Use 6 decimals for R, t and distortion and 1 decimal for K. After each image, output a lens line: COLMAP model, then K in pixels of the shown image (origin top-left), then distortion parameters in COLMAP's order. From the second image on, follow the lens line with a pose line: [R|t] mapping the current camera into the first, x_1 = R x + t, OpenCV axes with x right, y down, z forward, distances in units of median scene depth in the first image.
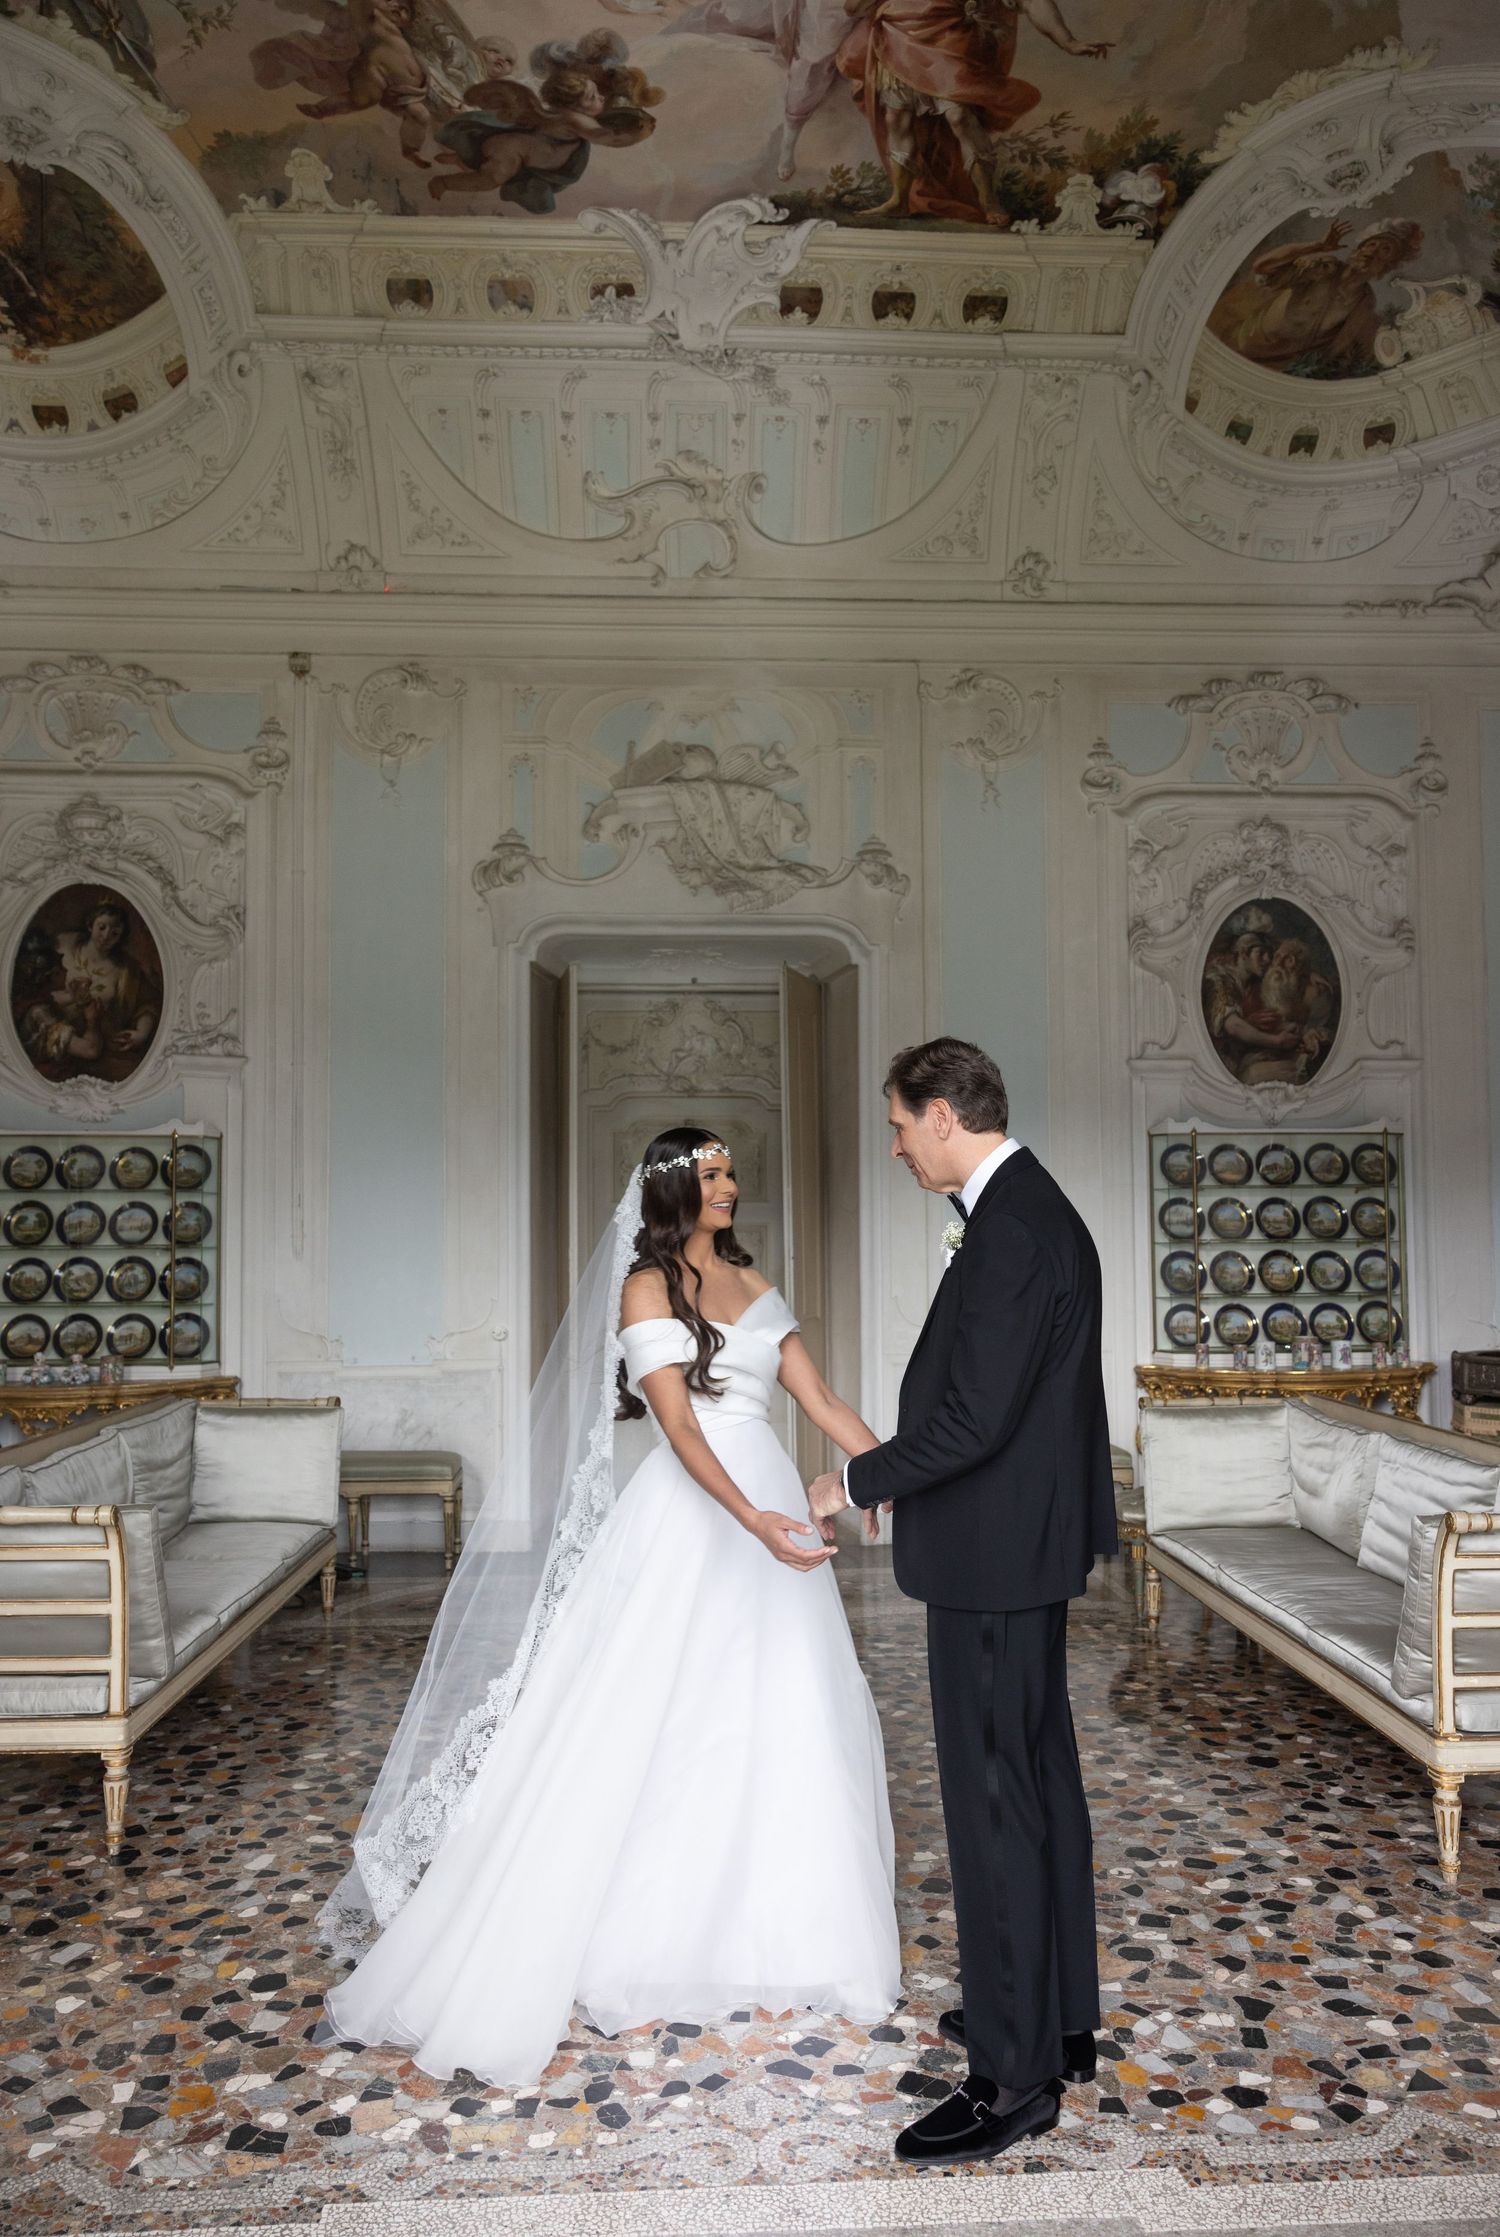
lens RADIAL K [[1532.4, 0, 754.1], [0, 1532.4, 1180.4], [0, 0, 1]] dist [0.003569, 0.001273]
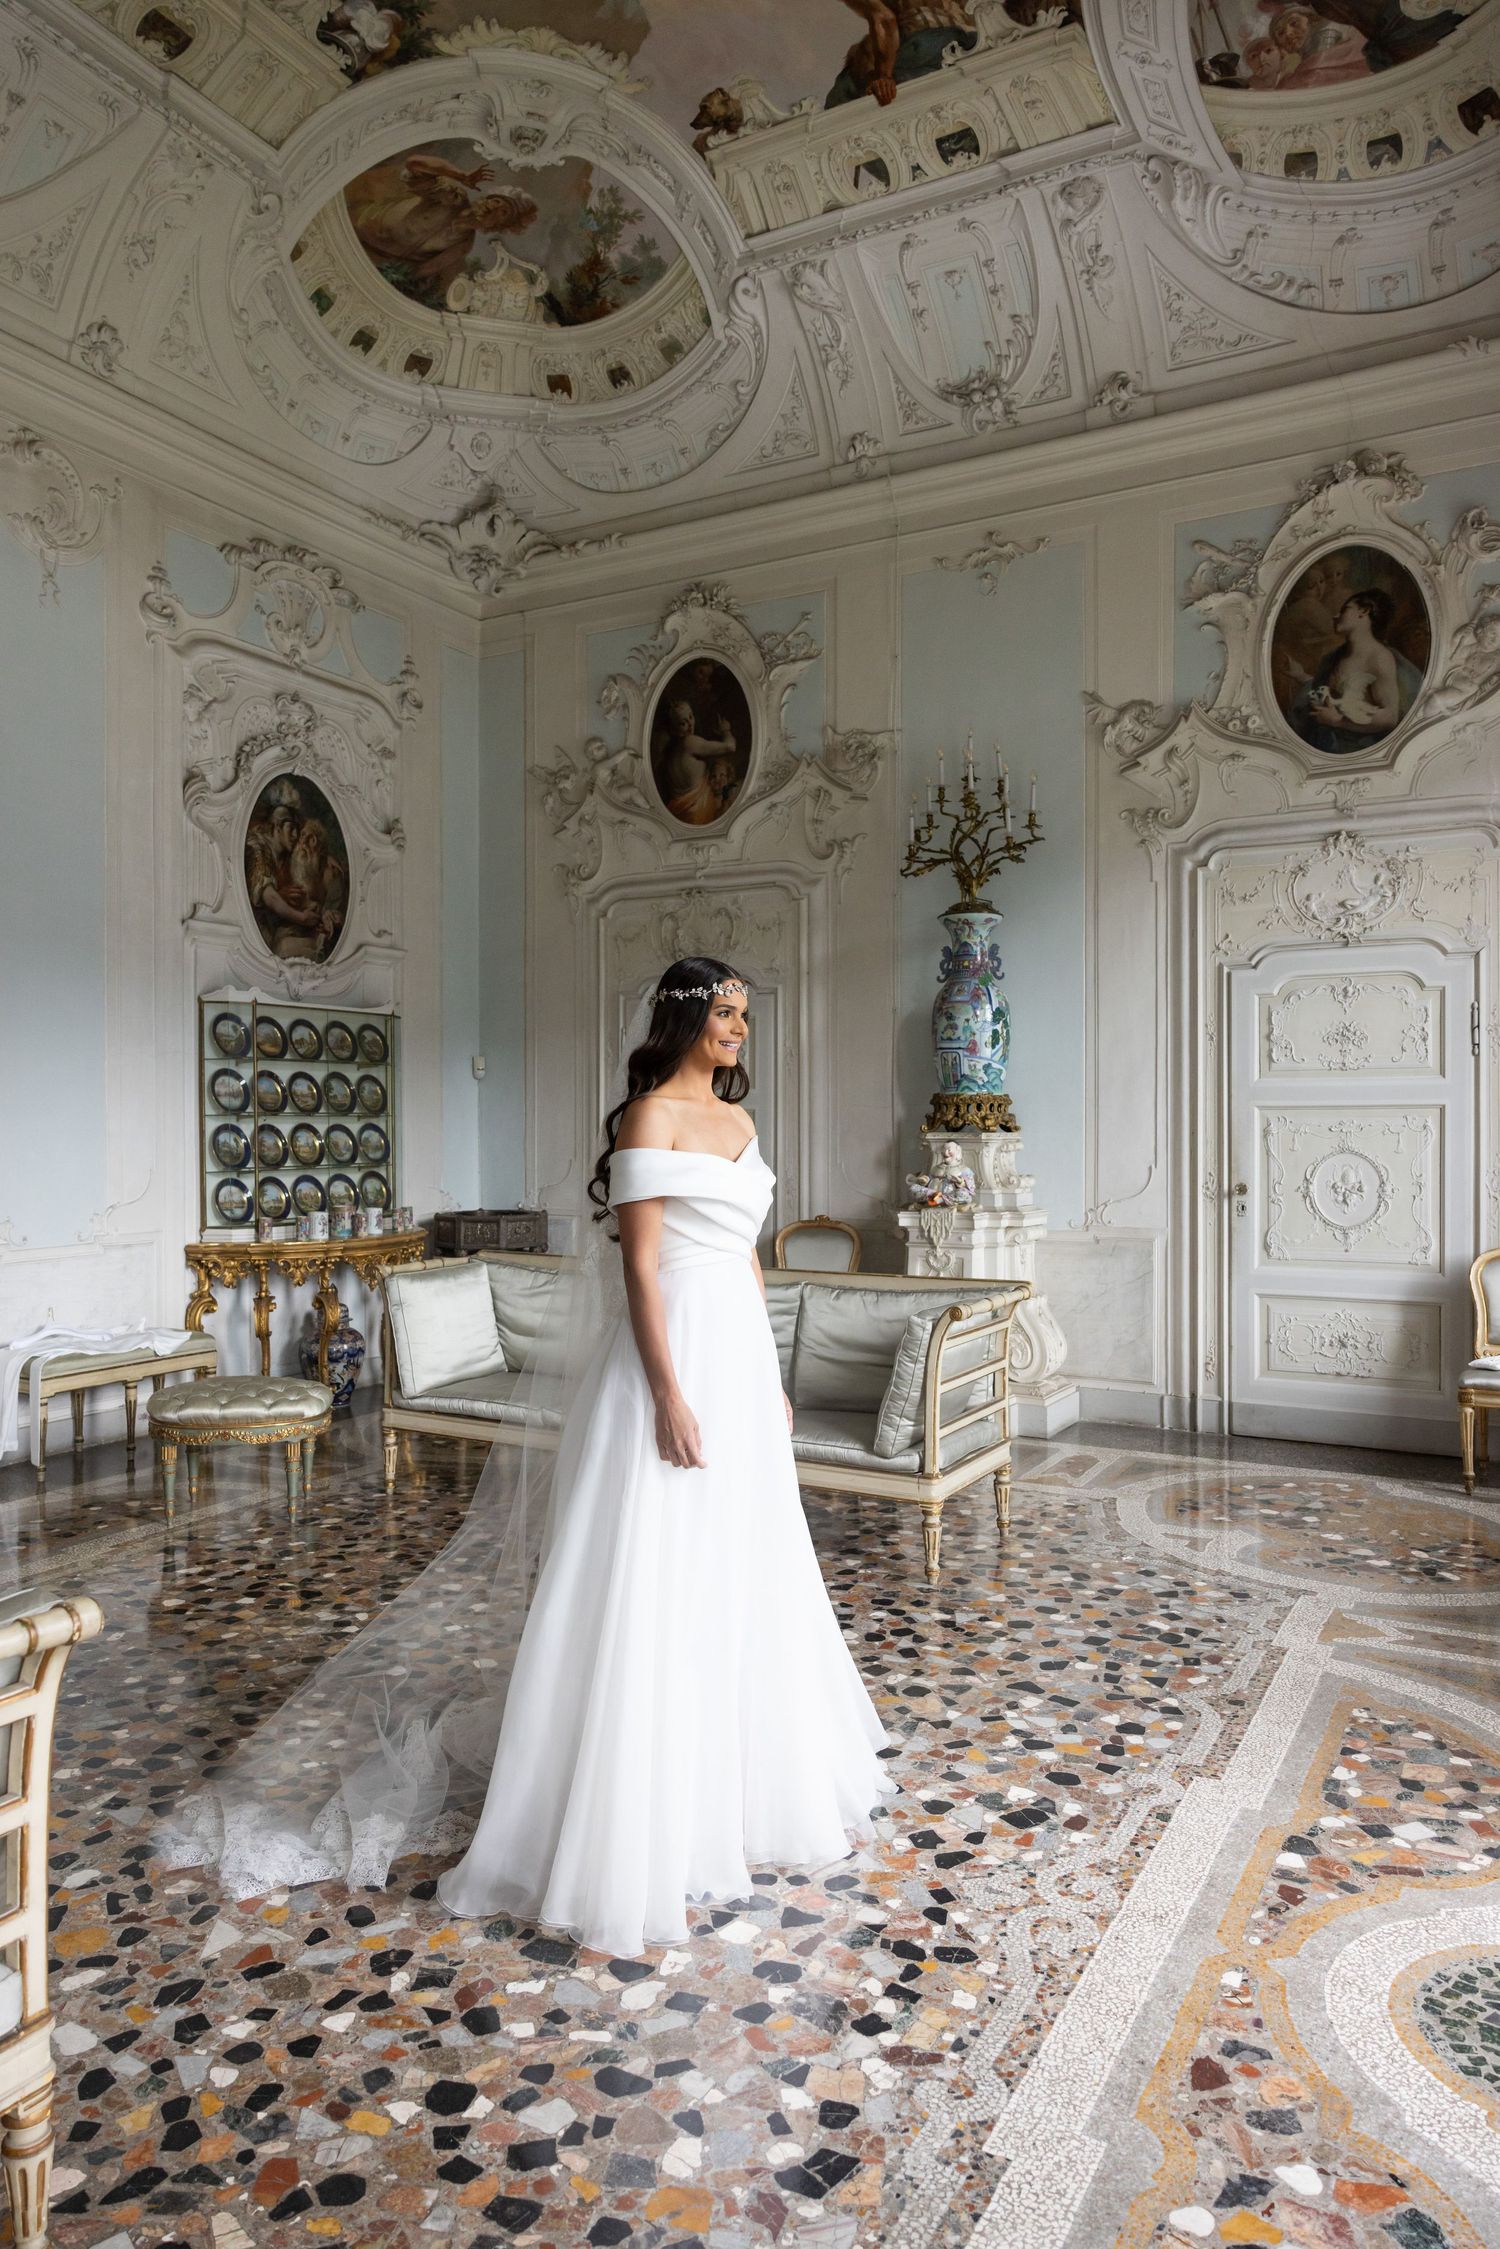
lens RADIAL K [[1502.7, 0, 755.9], [0, 1502.7, 1131.4], [0, 0, 1]] dist [-0.001412, 0.003888]
pose [[0.529194, -0.001586, 0.848499, -0.373877], [-0.032804, 0.999212, 0.022327, 0.020058], [-0.847867, -0.039650, 0.528725, 0.230149]]
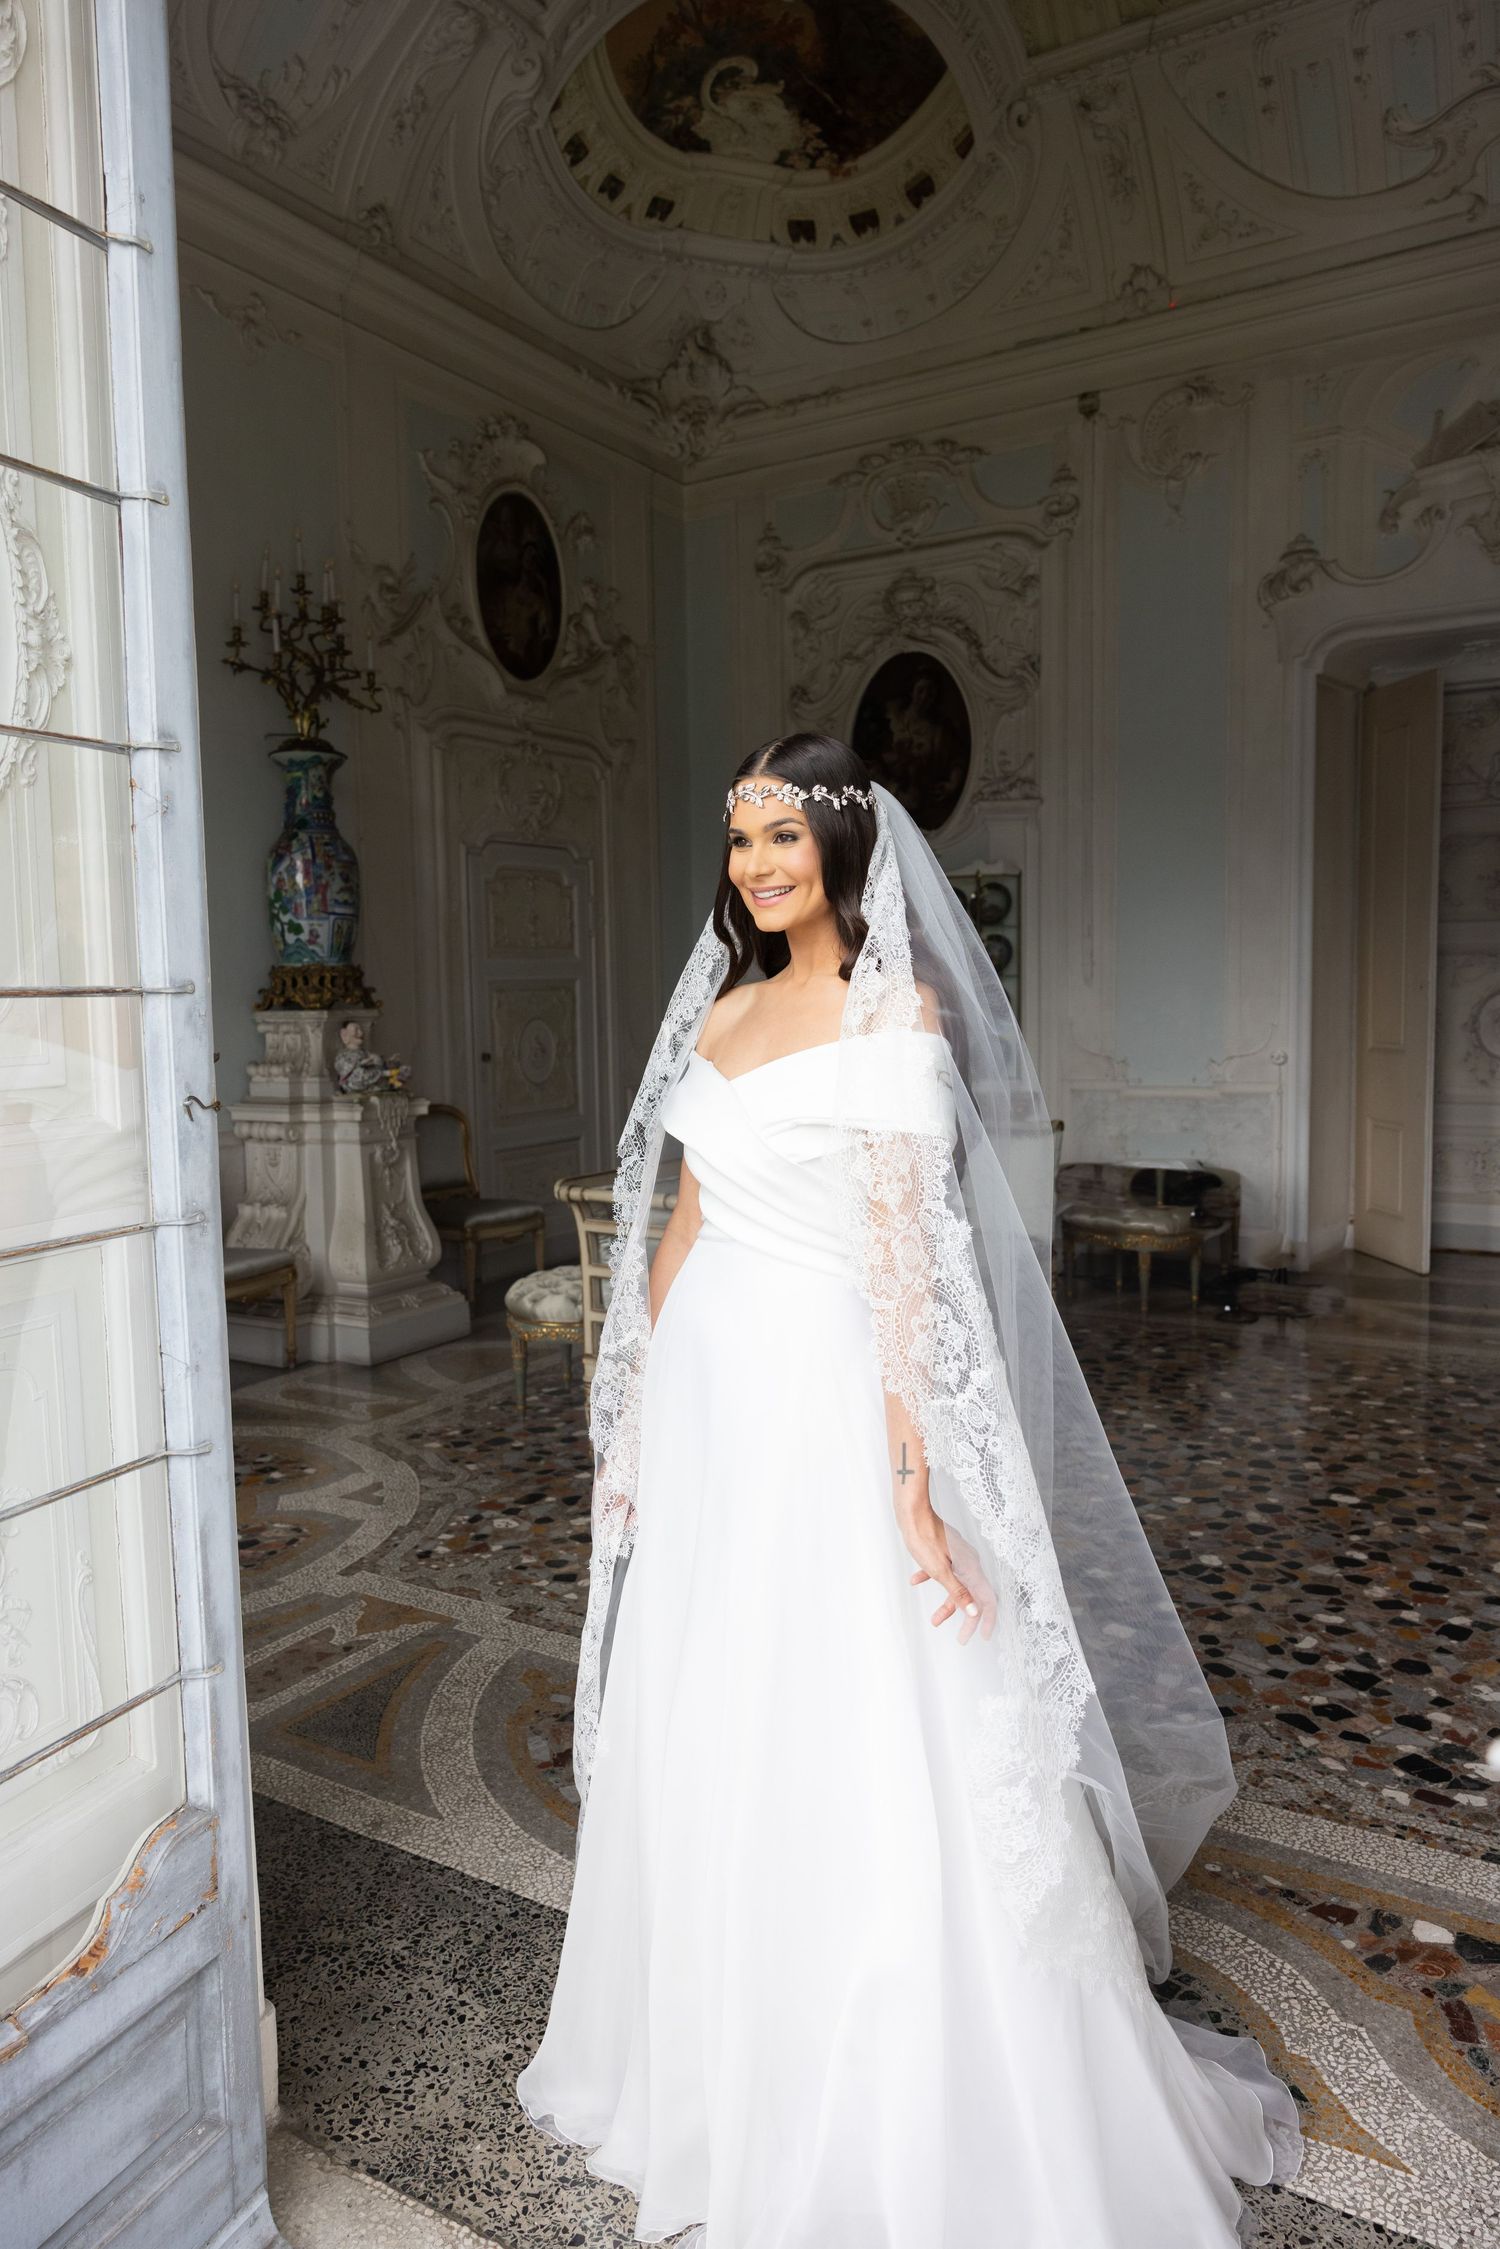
lens RADIAL K [[1509.2, 0, 750.0], [0, 1509.2, 1121.3], [0, 0, 1]] dist [0.003331, -0.000228]
pose [[0.824572, 0.043049, -0.564116, 0.113304], [0.033189, 0.991703, 0.124192, 0.006626], [0.564782, -0.121128, 0.816302, -0.012640]]
